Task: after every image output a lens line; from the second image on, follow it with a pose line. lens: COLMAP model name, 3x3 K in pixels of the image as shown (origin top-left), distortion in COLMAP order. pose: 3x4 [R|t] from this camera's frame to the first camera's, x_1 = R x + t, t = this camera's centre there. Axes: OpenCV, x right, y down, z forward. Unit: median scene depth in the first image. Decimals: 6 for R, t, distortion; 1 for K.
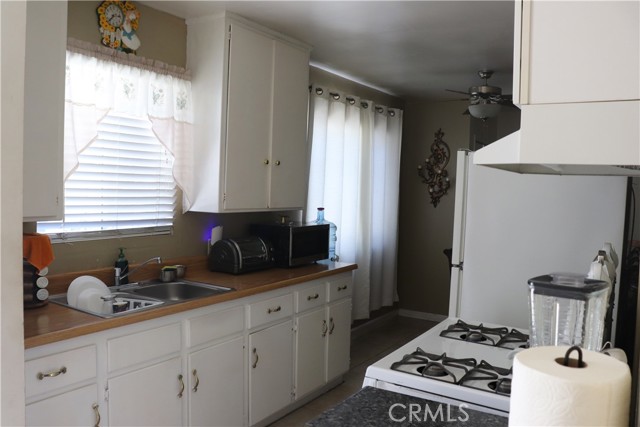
lens RADIAL K [[531.1, 0, 315.9], [0, 531.1, 214.9], [0, 0, 1]] dist [-0.177074, 0.172077]
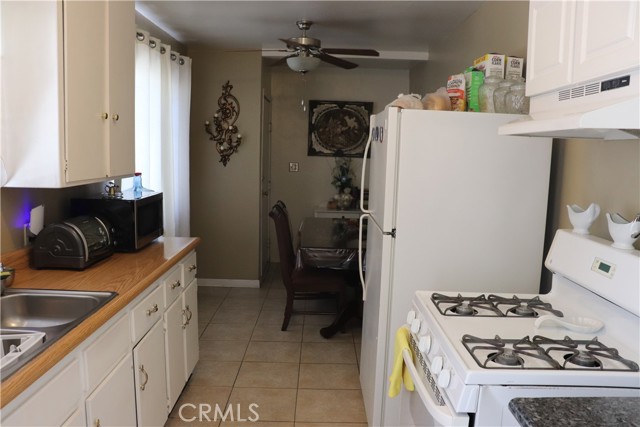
lens RADIAL K [[531.1, 0, 315.9], [0, 531.1, 214.9], [0, 0, 1]] dist [-0.177074, 0.172077]
pose [[0.845563, -0.078764, 0.528033, -0.180148], [0.033625, 0.994951, 0.094566, -0.014870], [-0.532815, -0.062206, 0.843942, 0.158691]]
